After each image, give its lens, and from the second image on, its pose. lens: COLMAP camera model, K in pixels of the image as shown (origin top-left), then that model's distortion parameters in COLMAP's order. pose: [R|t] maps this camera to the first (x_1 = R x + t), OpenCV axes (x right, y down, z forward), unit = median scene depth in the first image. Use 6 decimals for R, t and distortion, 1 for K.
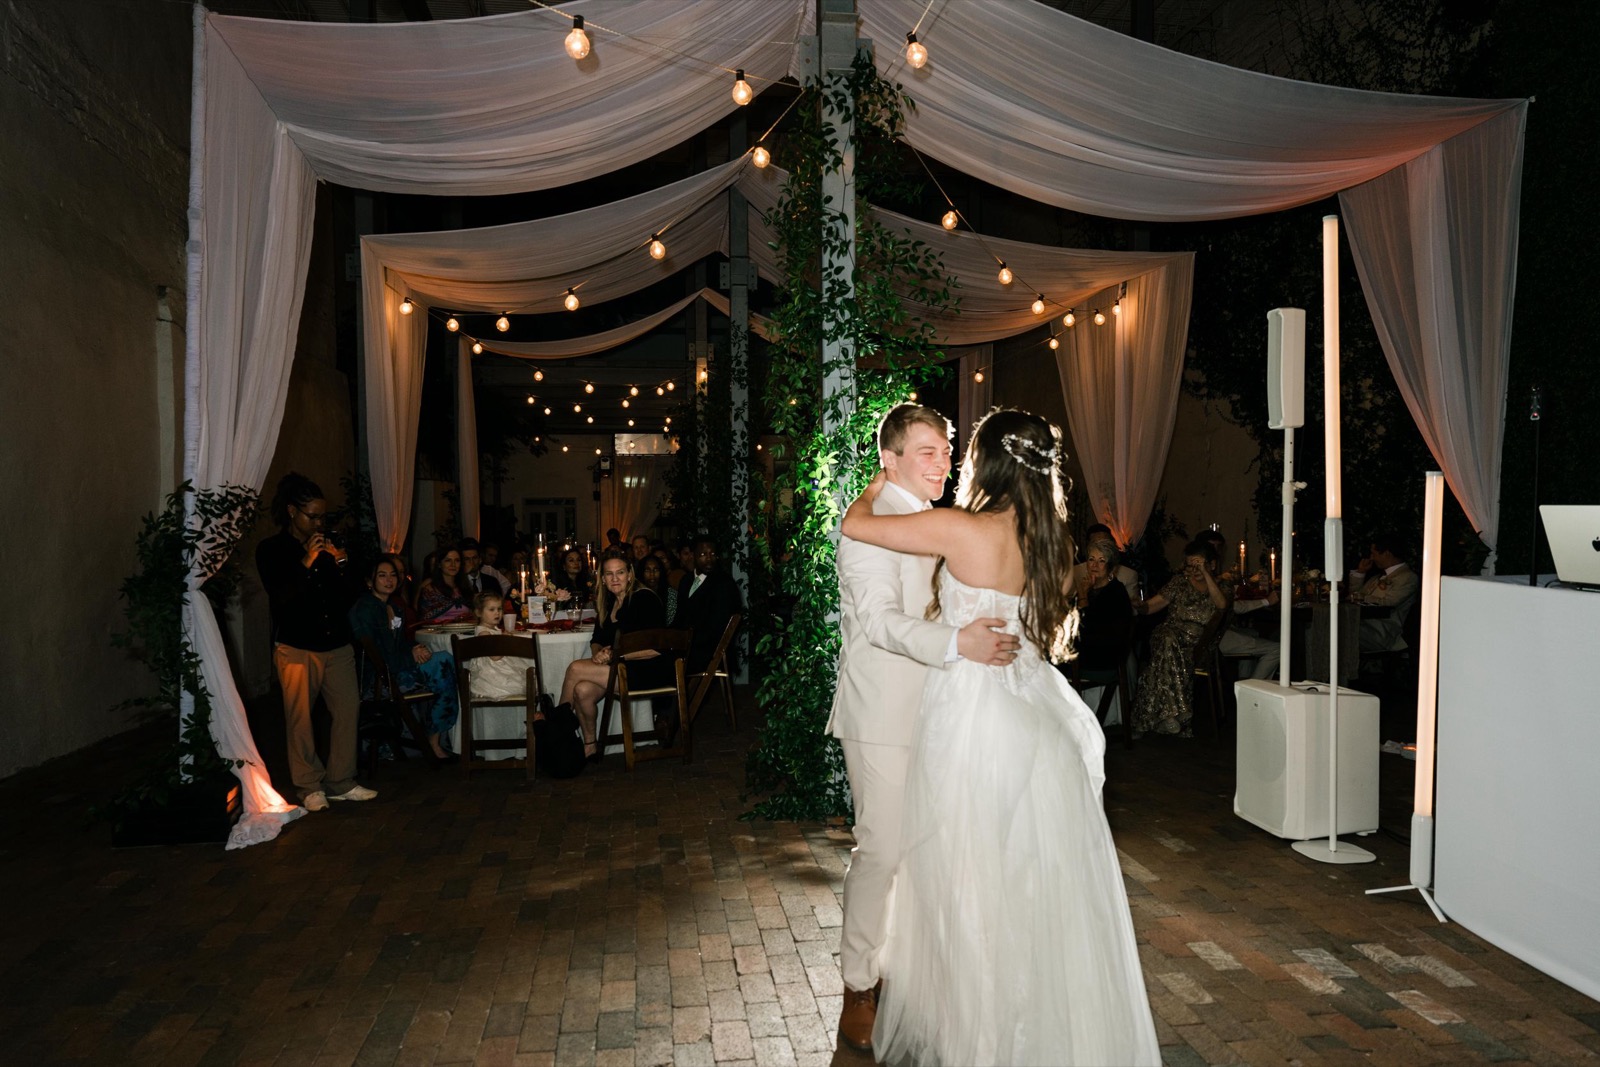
lens RADIAL K [[1127.9, 0, 798.1], [0, 1127.9, 512.9], [0, 0, 1]] dist [-0.002769, -0.000171]
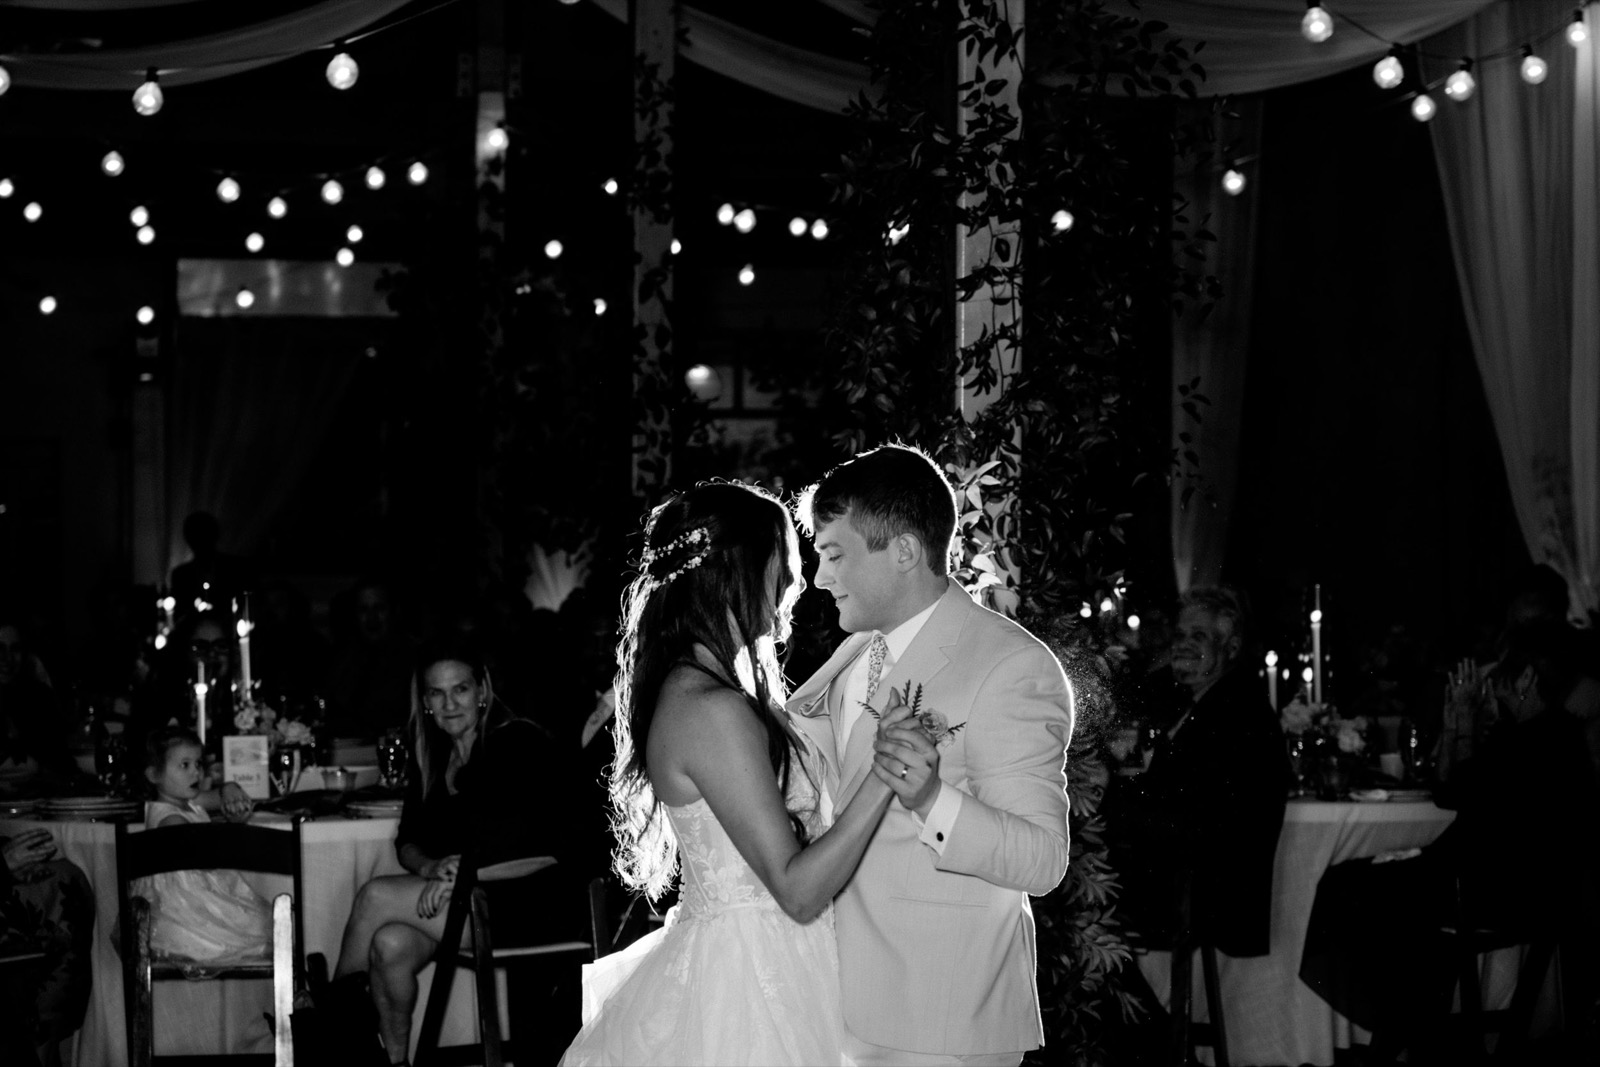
lens RADIAL K [[3276.4, 0, 800.0], [0, 3276.4, 533.5], [0, 0, 1]] dist [0.011293, -0.545234]
pose [[0.999321, 0.006879, 0.036193, -0.074125], [-0.007454, 0.999848, 0.015772, -0.030833], [-0.036079, -0.016031, 0.999220, -0.322310]]
